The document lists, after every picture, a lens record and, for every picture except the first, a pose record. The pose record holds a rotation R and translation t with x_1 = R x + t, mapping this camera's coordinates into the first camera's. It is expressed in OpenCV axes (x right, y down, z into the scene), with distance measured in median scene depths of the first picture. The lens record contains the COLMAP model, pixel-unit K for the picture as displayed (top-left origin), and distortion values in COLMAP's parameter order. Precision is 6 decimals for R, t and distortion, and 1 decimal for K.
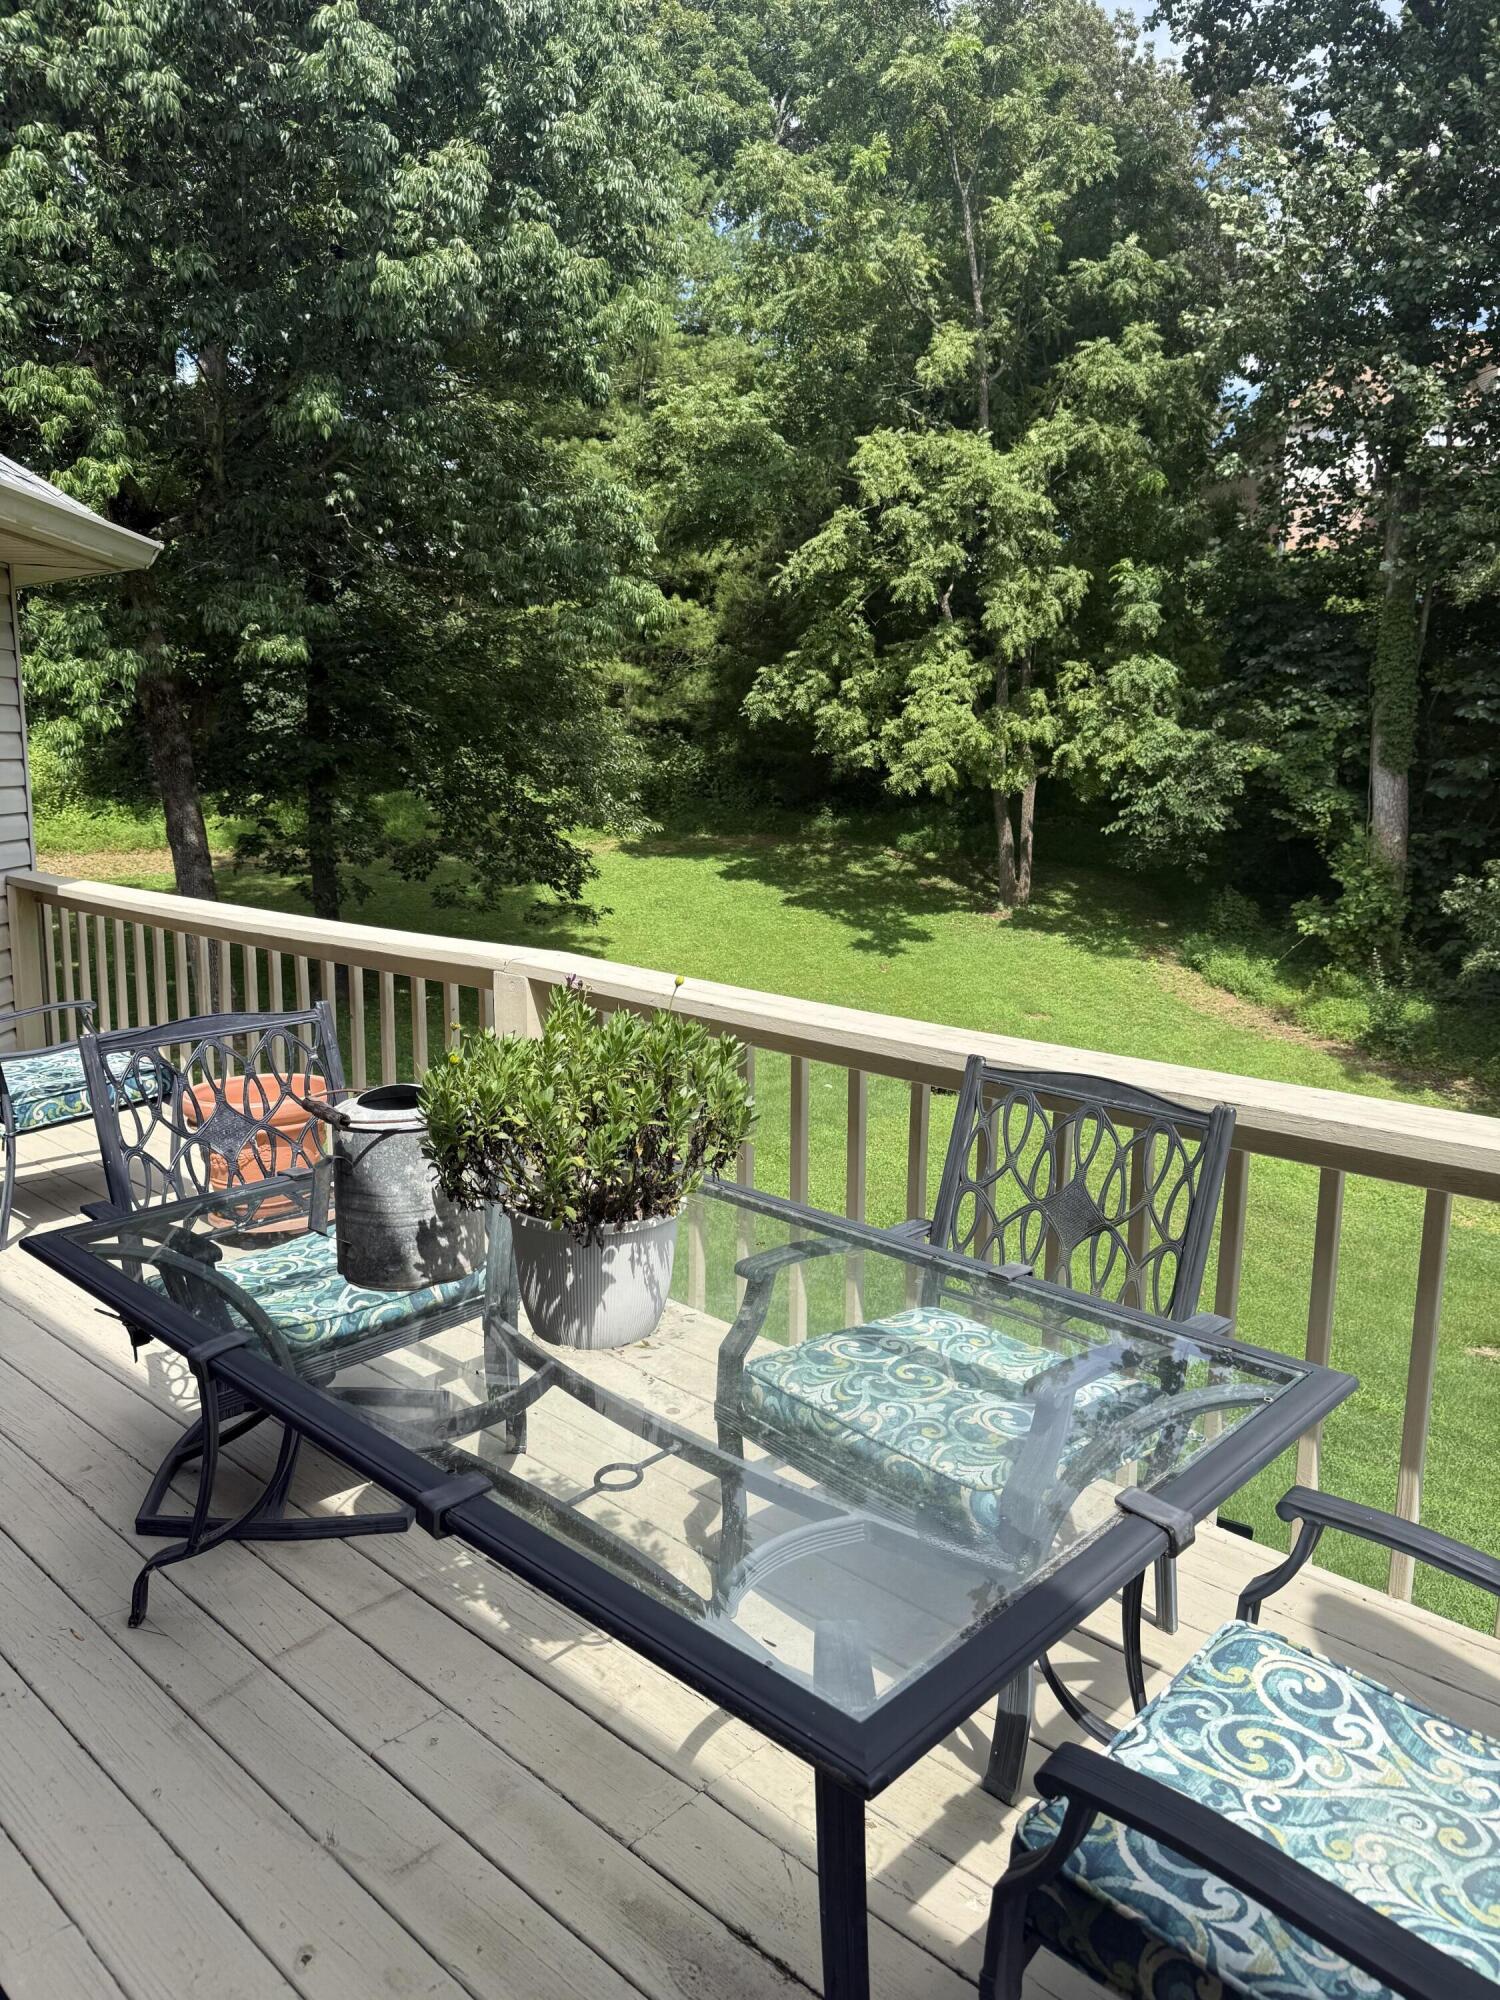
lens RADIAL K [[1446.5, 0, 764.0], [0, 1446.5, 1007.2], [0, 0, 1]] dist [0.085723, -0.142681]
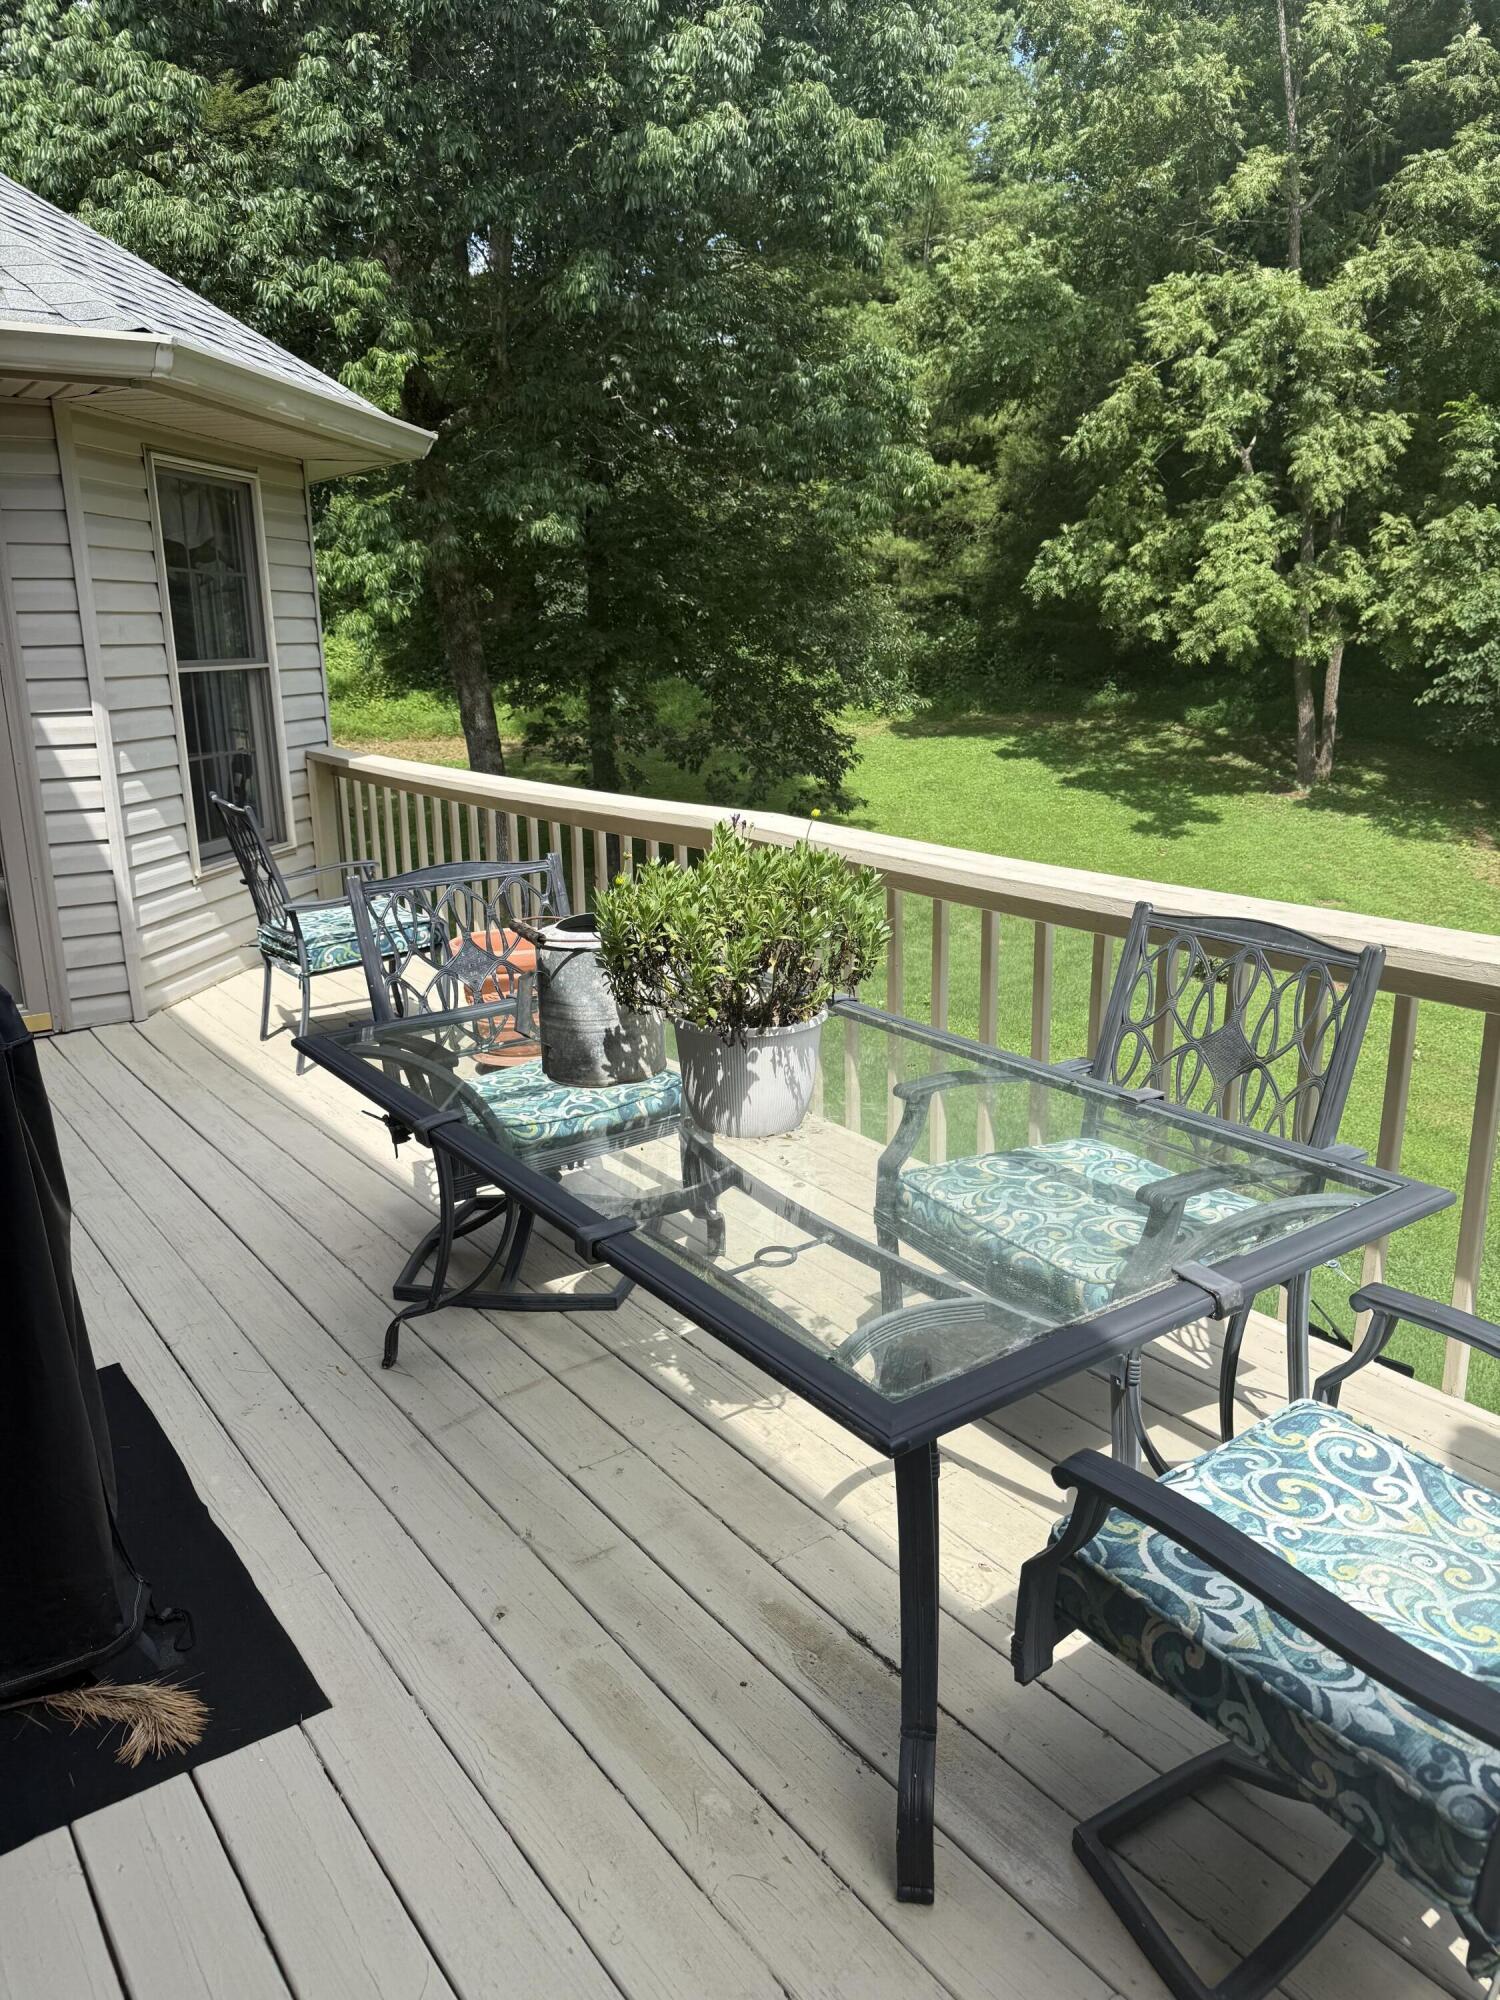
lens RADIAL K [[1460.3, 0, 768.7], [0, 1460.3, 1004.7], [0, 0, 1]] dist [0.083425, -0.126452]
pose [[0.982309, 0.023327, -0.185810, 0.079745], [-0.009341, 0.997080, 0.075795, 0.029164], [0.187036, -0.072718, 0.979658, -0.083966]]
